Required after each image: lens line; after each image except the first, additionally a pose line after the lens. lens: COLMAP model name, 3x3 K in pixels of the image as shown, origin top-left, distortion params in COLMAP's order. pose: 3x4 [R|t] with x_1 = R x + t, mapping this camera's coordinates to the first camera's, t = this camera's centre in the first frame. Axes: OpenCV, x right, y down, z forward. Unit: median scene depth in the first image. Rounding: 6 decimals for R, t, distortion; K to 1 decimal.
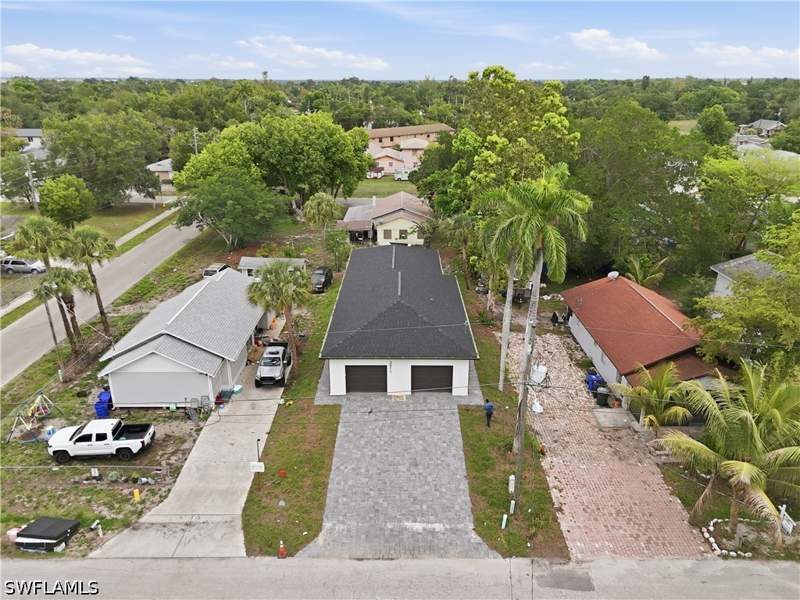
lens RADIAL K [[571.4, 0, 397.3], [0, 571.4, 301.0], [0, 0, 1]] dist [0.025100, -0.012942]
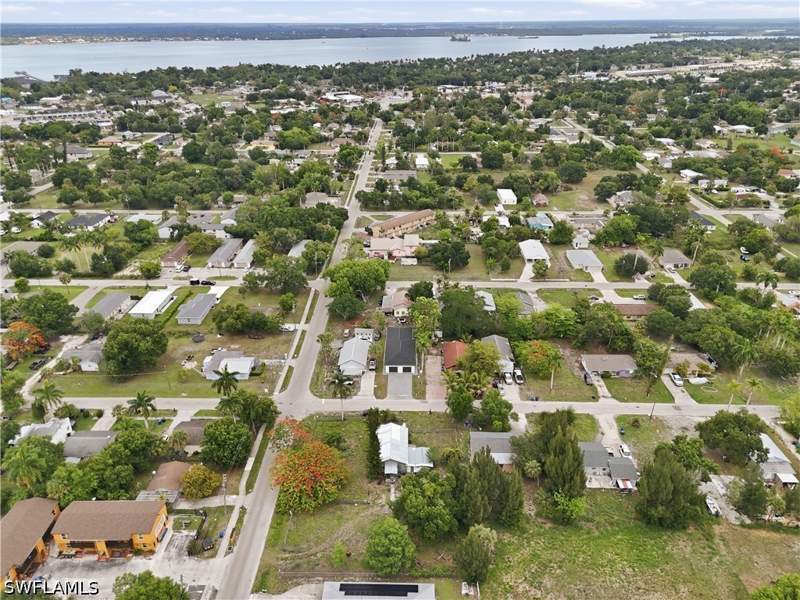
lens RADIAL K [[571.4, 0, 398.9], [0, 571.4, 296.9], [0, 0, 1]] dist [0.025100, -0.012942]
pose [[0.999898, 0.002564, -0.014083, 0.065167], [-0.001404, 0.996652, 0.081744, -0.969799], [0.014246, -0.081716, 0.996554, -4.195251]]
